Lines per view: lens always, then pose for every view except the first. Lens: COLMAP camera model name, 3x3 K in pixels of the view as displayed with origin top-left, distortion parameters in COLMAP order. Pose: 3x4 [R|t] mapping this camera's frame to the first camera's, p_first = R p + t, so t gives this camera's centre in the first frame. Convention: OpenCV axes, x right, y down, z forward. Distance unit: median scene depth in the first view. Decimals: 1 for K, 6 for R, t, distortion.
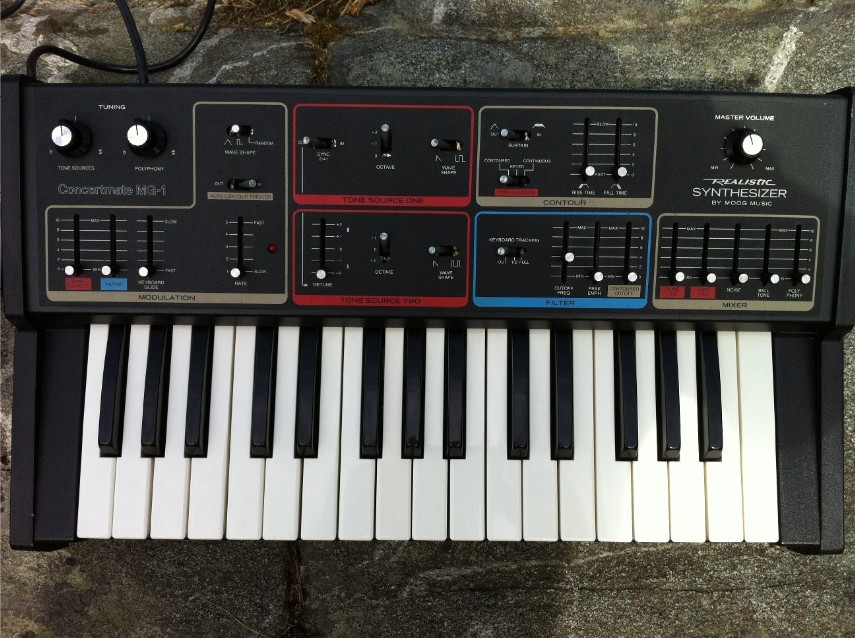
lens RADIAL K [[874.1, 0, 427.5], [0, 874.1, 319.0], [0, 0, 1]] dist [0.131833, -0.451999]
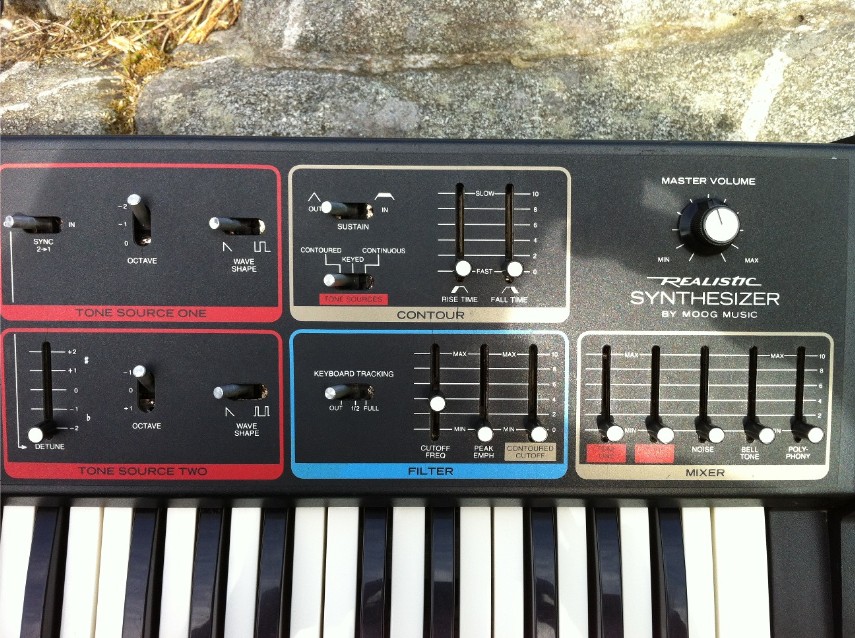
lens RADIAL K [[869.9, 0, 409.8], [0, 869.9, 320.2], [0, 0, 1]] dist [0.116154, -0.460666]
pose [[0.999977, -0.006479, 0.002223, 0.137069], [0.006583, 0.998706, -0.050438, -0.095842], [-0.001893, 0.050451, 0.998725, 0.369391]]
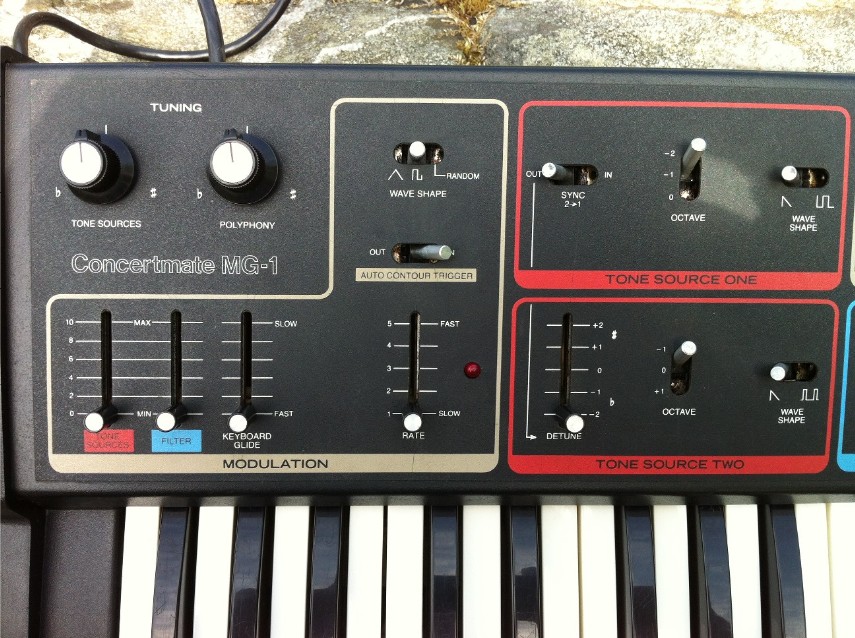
lens RADIAL K [[874.1, 0, 427.5], [0, 874.1, 319.0], [0, 0, 1]] dist [0.131833, -0.451999]
pose [[0.999788, -0.006638, 0.019503, -0.212448], [0.007050, 0.999752, -0.021131, -0.099619], [-0.019358, 0.021264, 0.999586, 0.461110]]
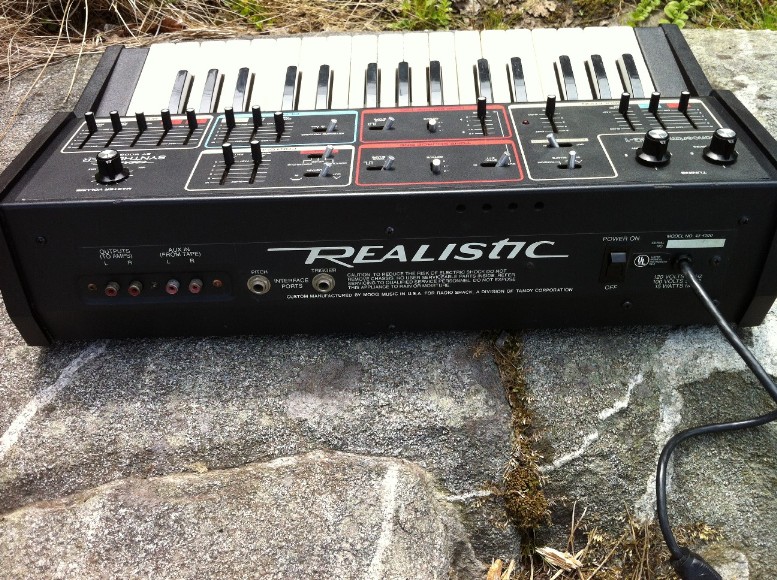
lens RADIAL K [[794.3, 0, 388.5], [0, 794.3, 290.0], [0, 0, 1]] dist [0.131833, -0.451999]
pose [[-0.999599, 0.028160, -0.003051, 0.015605], [-0.020728, -0.653854, 0.756337, -1.039151], [0.019303, 0.756097, 0.654175, 0.453293]]
